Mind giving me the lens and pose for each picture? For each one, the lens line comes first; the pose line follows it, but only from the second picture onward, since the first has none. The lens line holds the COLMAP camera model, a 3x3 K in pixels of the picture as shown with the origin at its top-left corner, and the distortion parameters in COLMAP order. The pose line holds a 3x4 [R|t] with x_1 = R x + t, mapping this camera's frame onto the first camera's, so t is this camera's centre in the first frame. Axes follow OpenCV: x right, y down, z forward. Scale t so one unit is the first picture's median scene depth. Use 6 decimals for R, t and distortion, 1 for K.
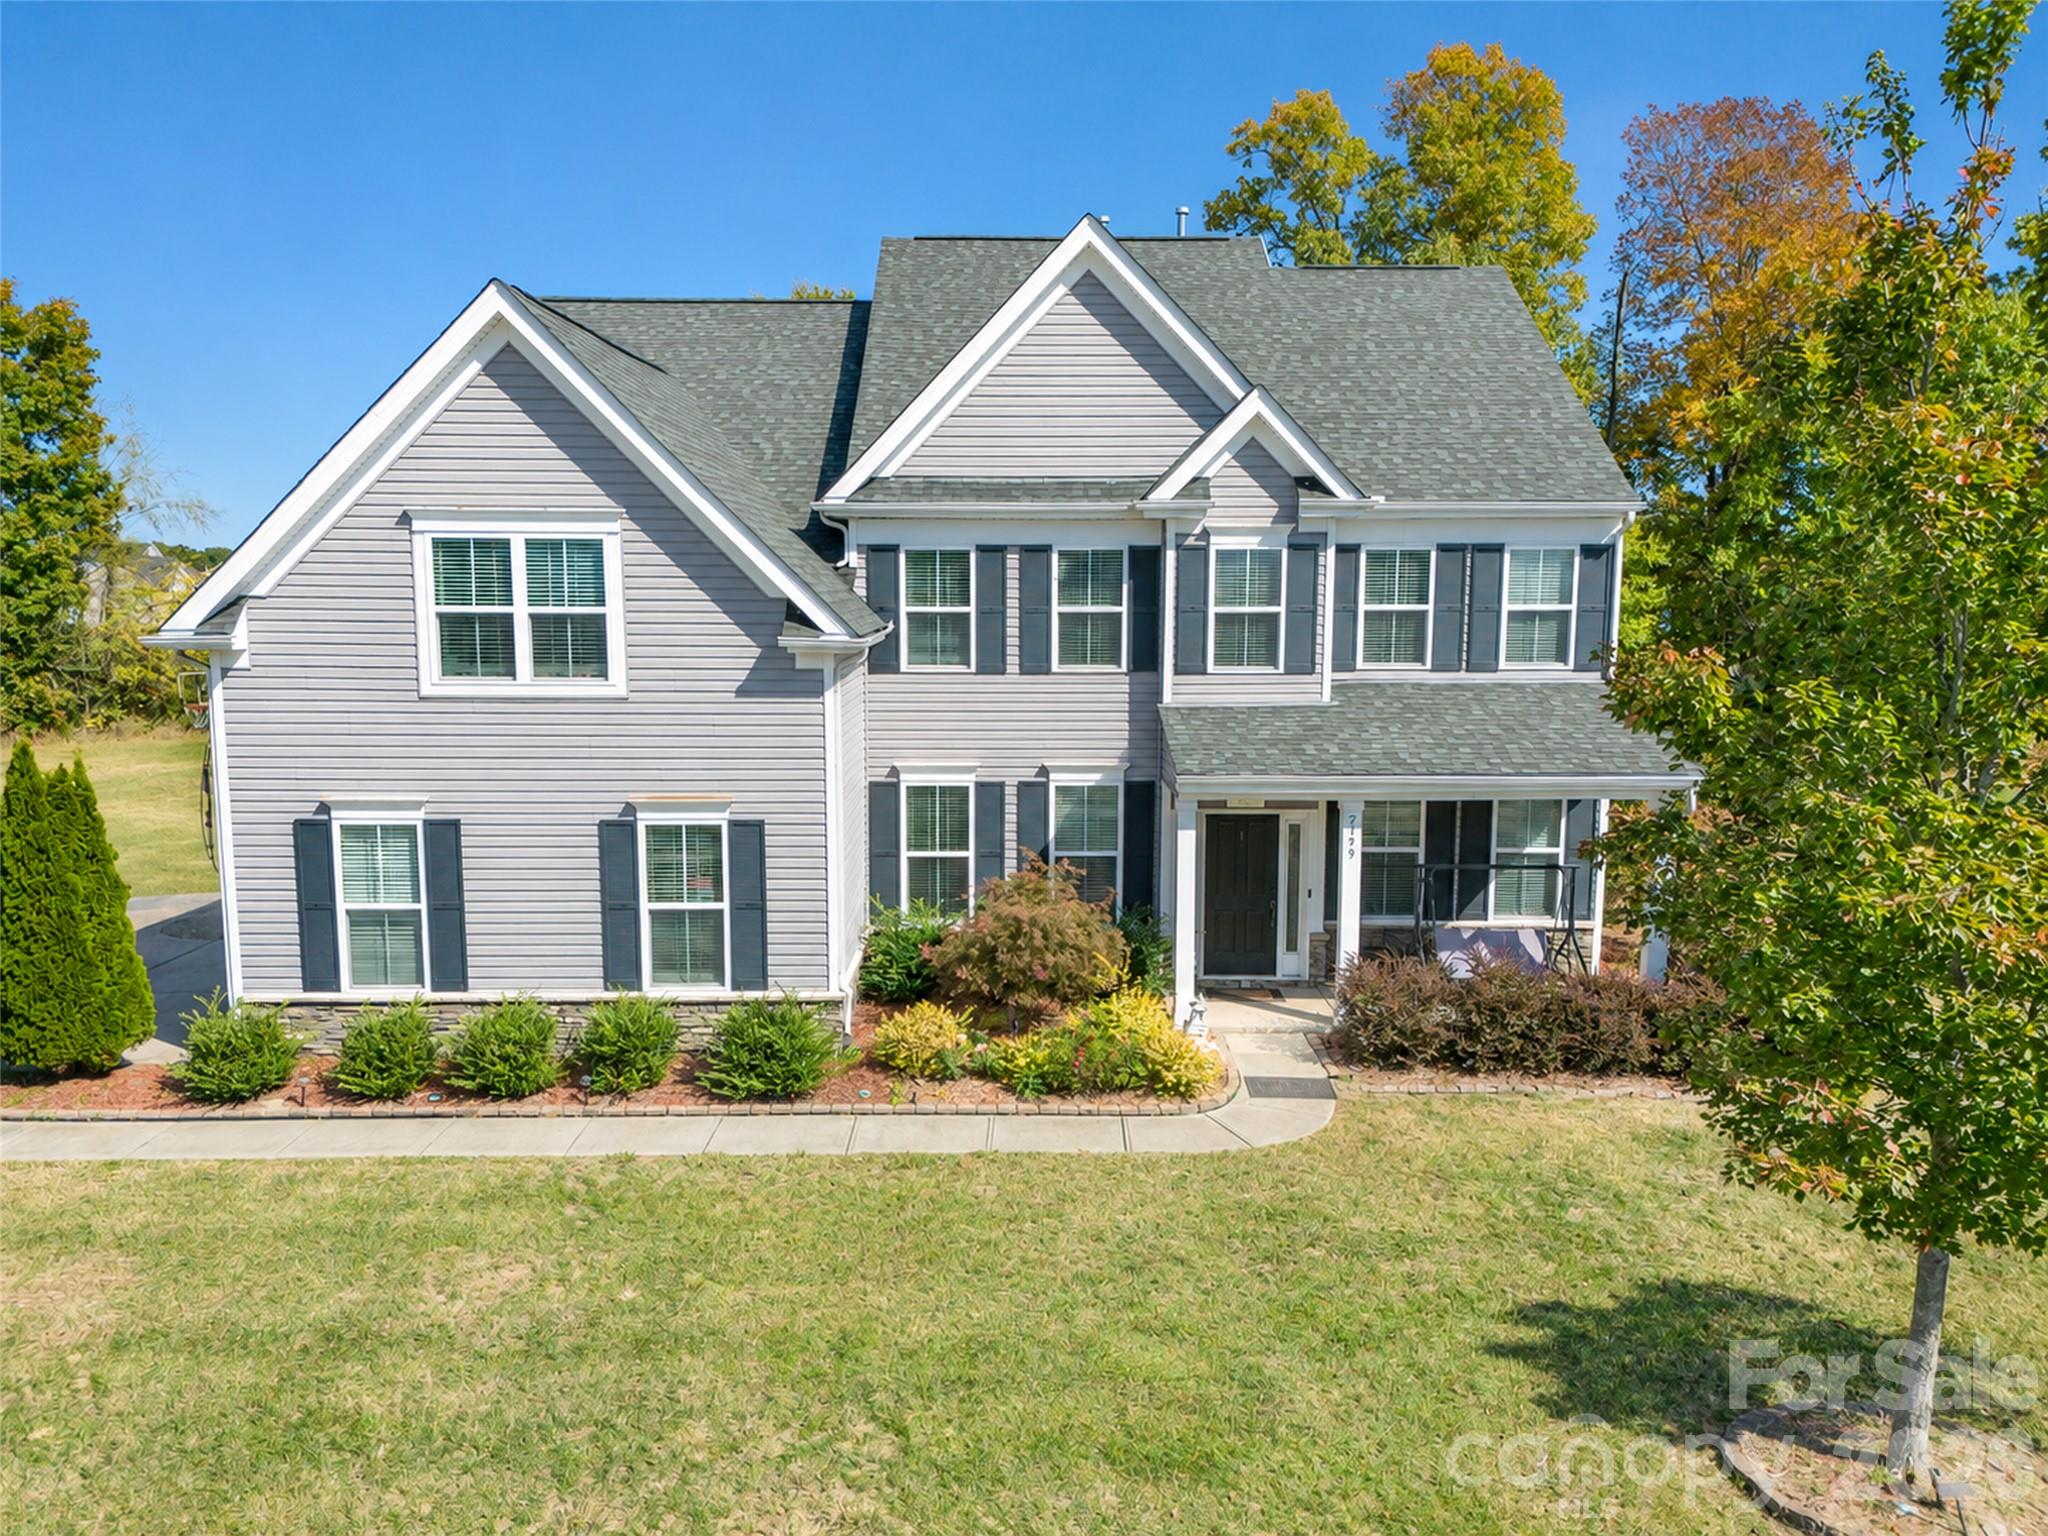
lens RADIAL K [[1490.8, 0, 1044.4], [0, 1490.8, 767.4], [0, 0, 1]] dist [0.062135, -0.014825]
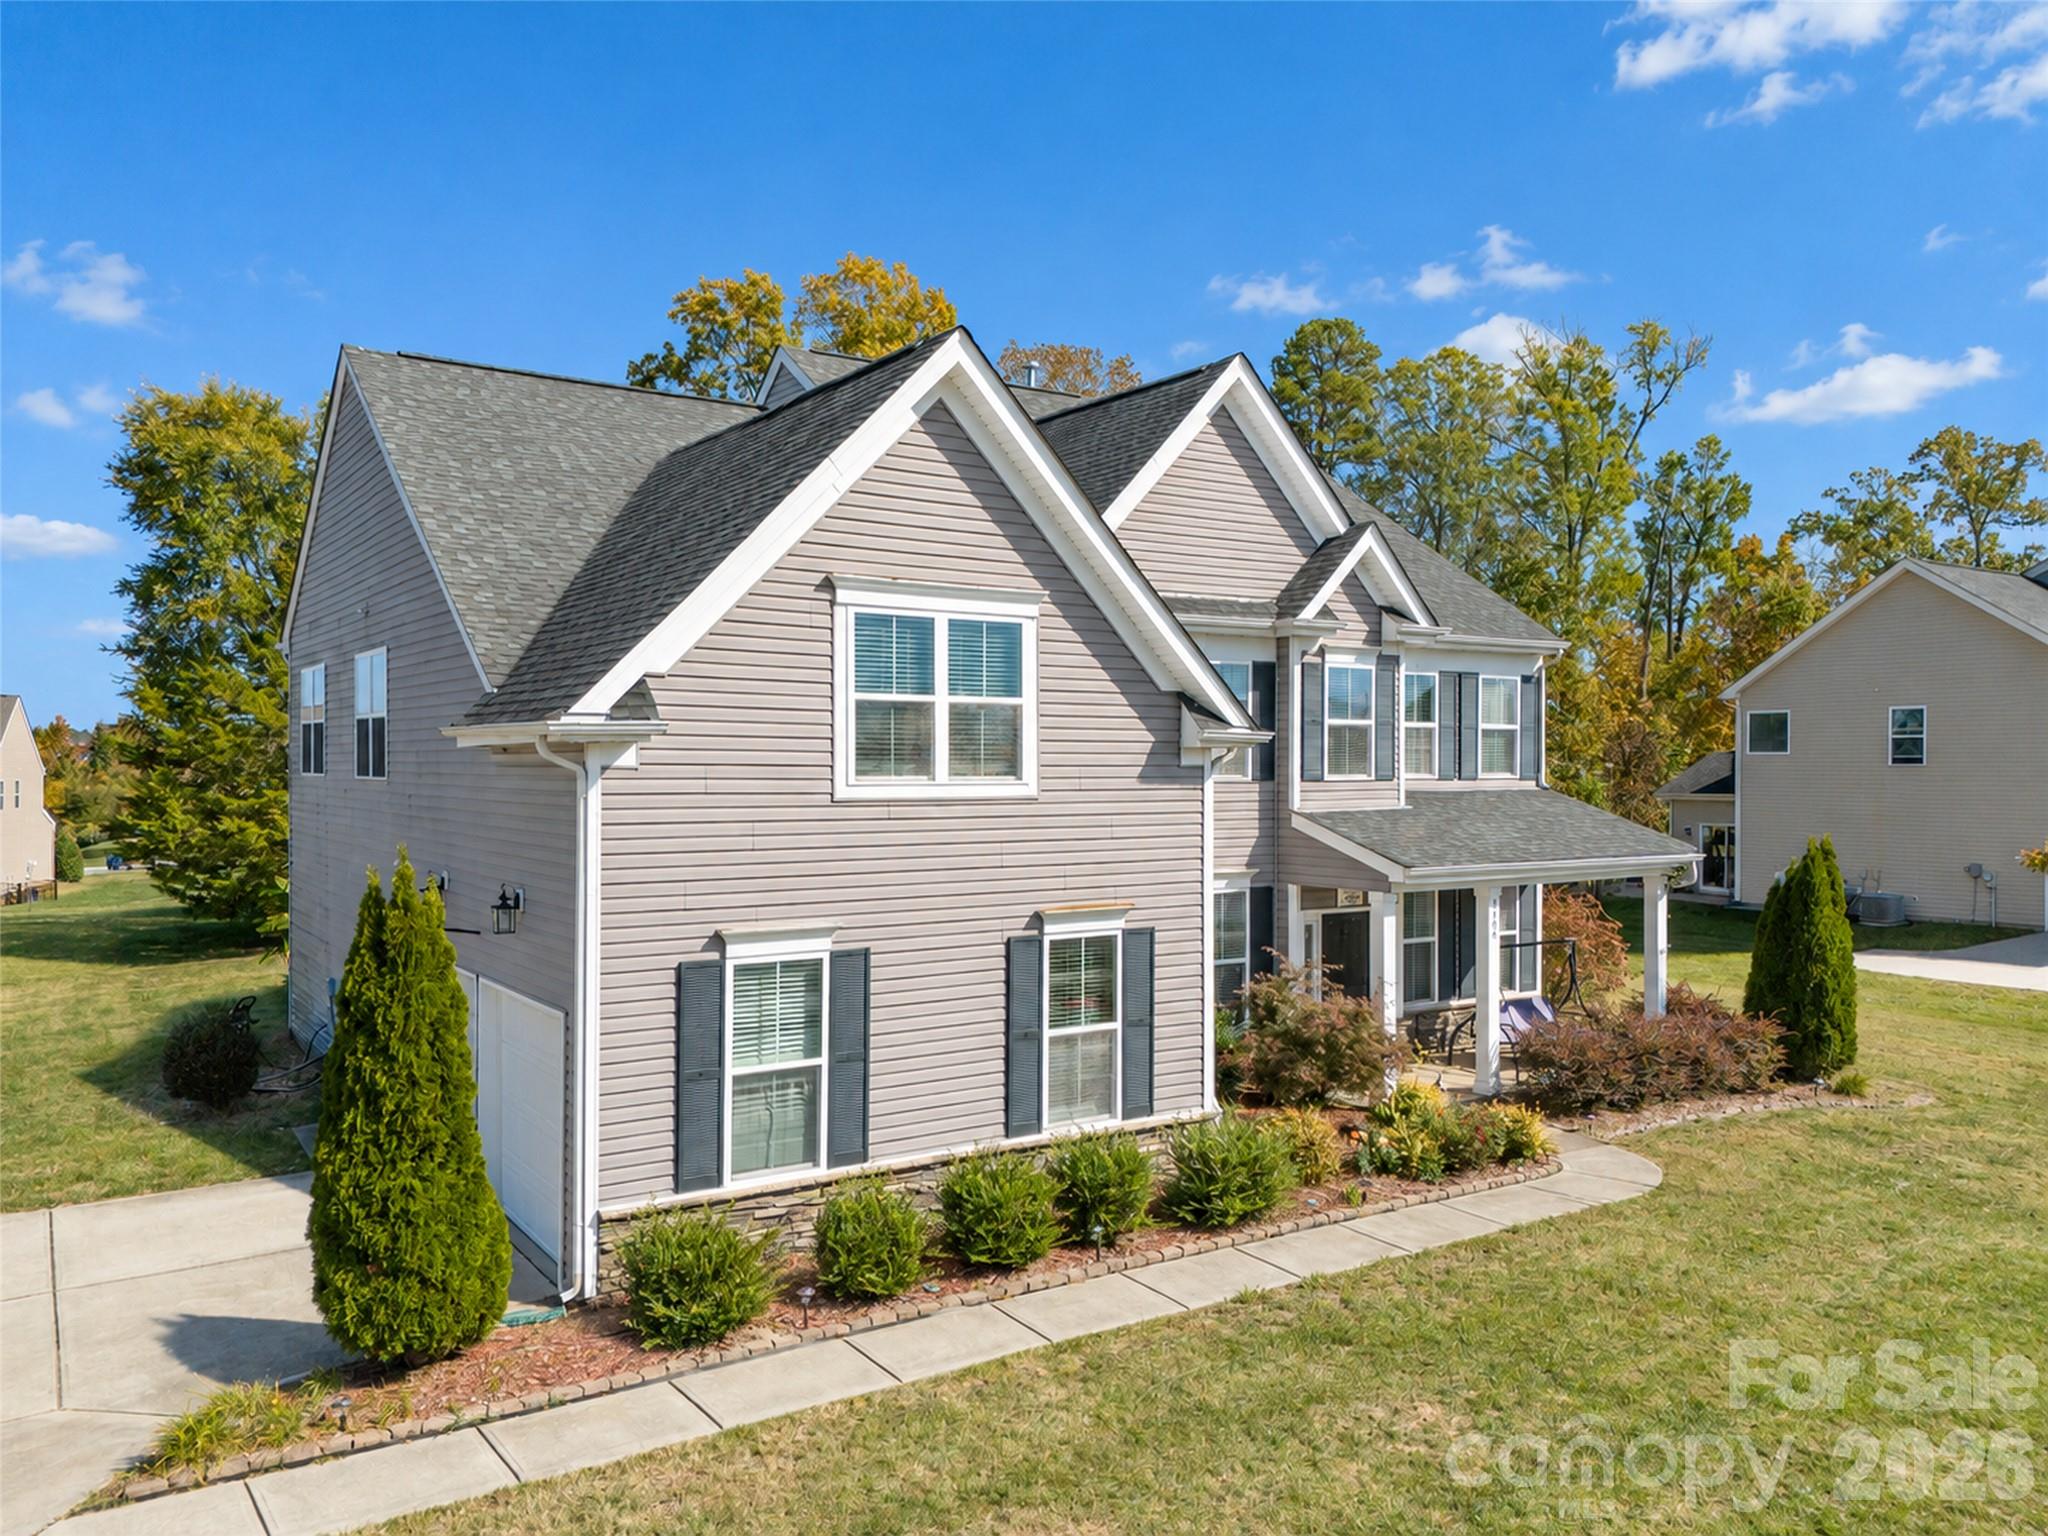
lens RADIAL K [[1490.8, 0, 1029.0], [0, 1490.8, 770.5], [0, 0, 1]] dist [0.062135, -0.014825]
pose [[0.837511, -0.004634, 0.546401, -0.749941], [0.070190, 0.992592, -0.099167, 0.024738], [-0.541894, 0.121405, 0.831632, 0.249641]]
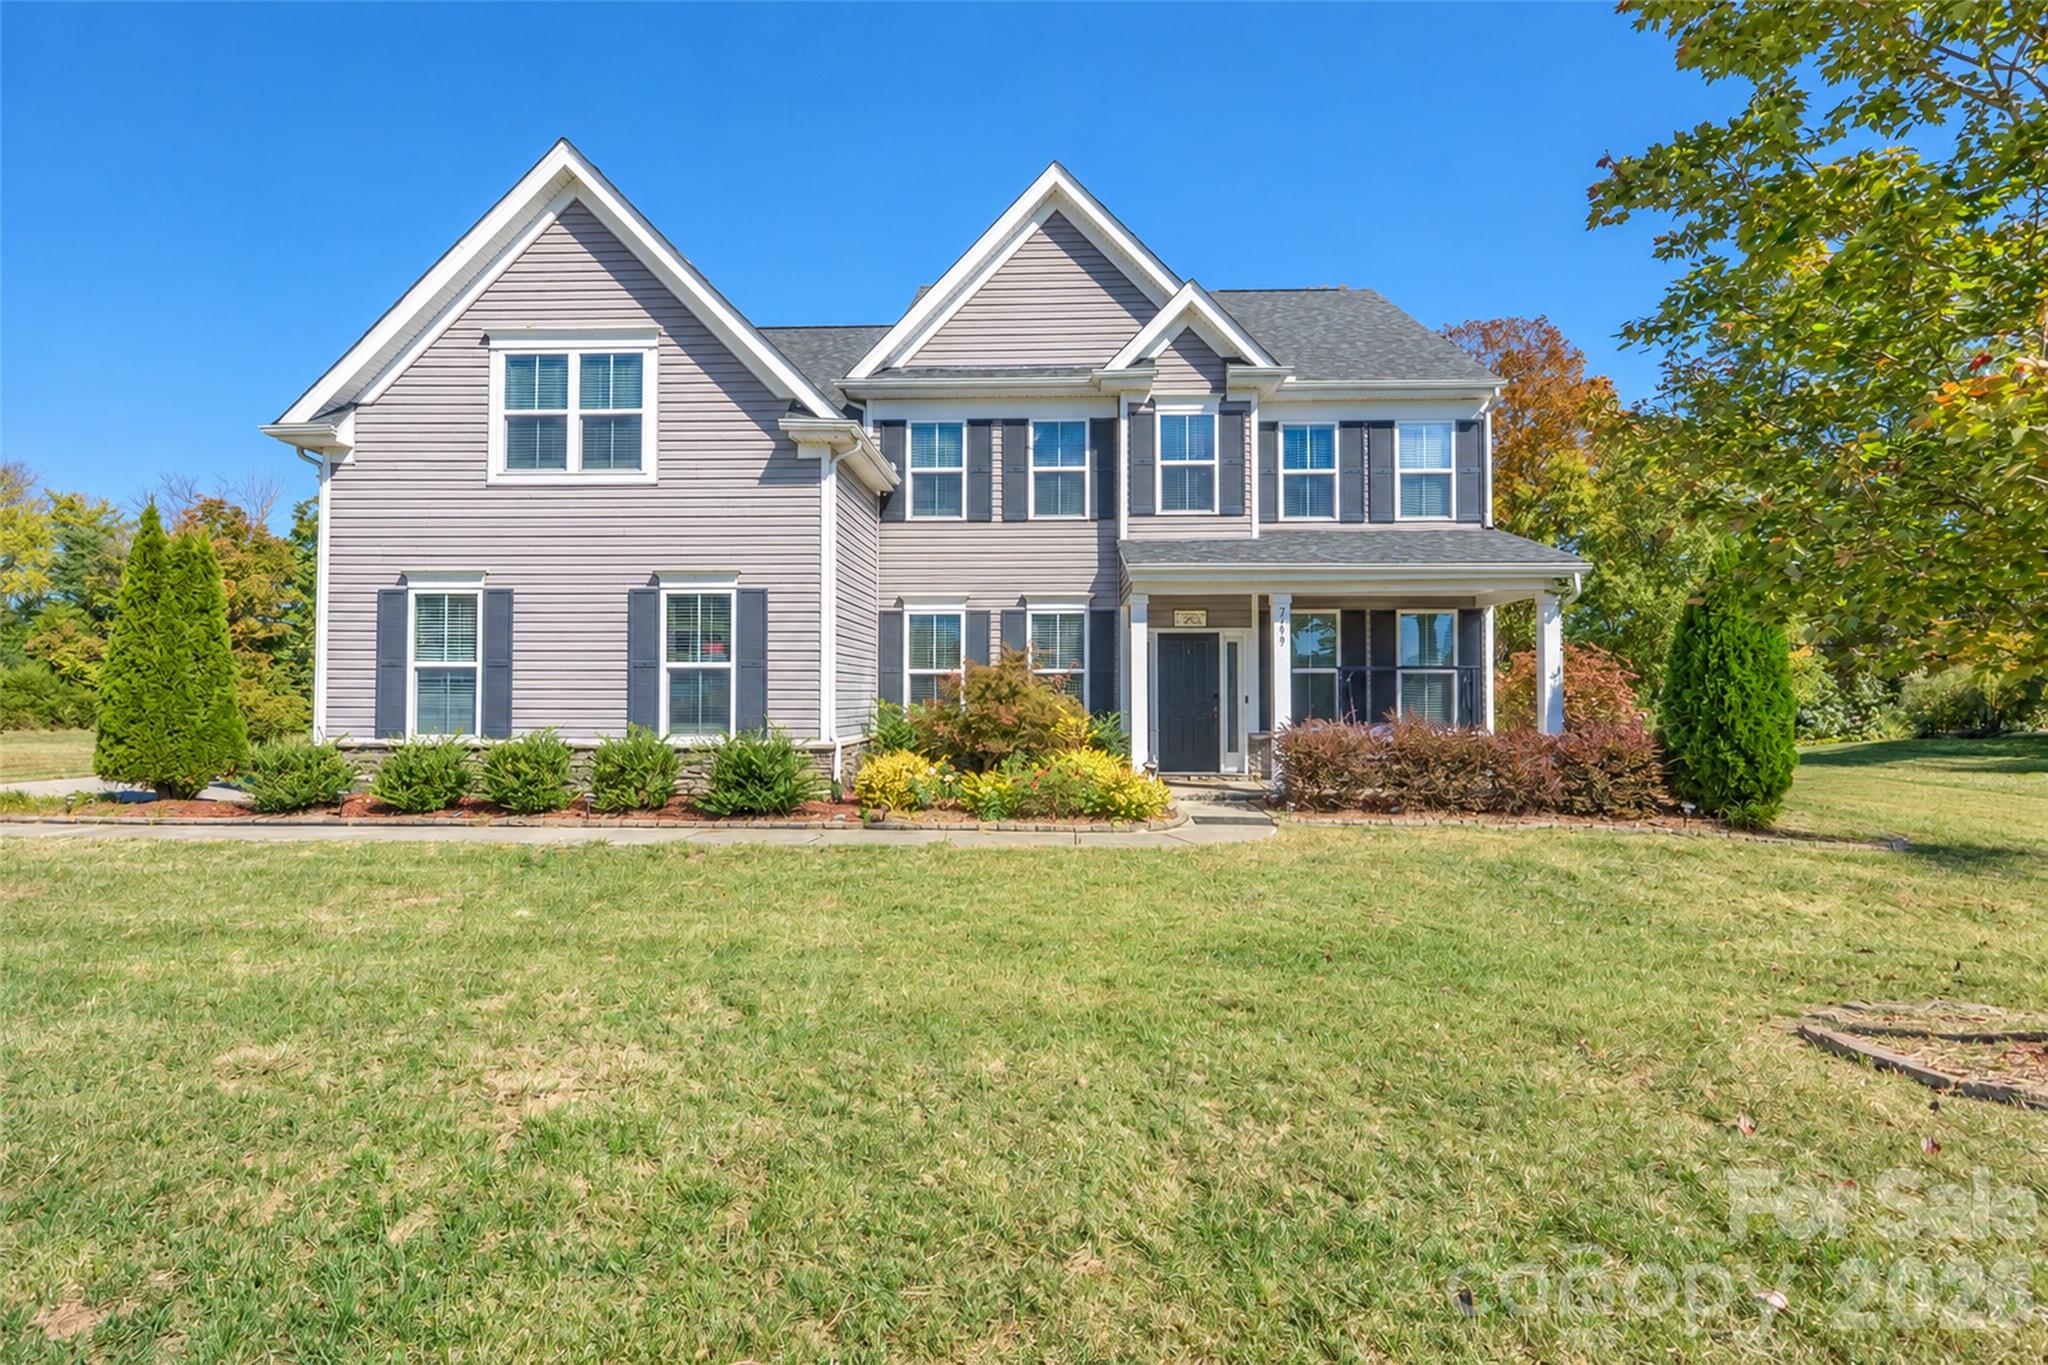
lens RADIAL K [[936.4, 0, 1032.7], [0, 936.4, 675.4], [0, 0, 1]] dist [-0.001495, 0.000112]
pose [[0.999170, -0.004347, -0.040493, 0.044827], [-0.001757, 0.988758, -0.149512, 0.205634], [0.040688, 0.149459, 0.987930, 0.298784]]
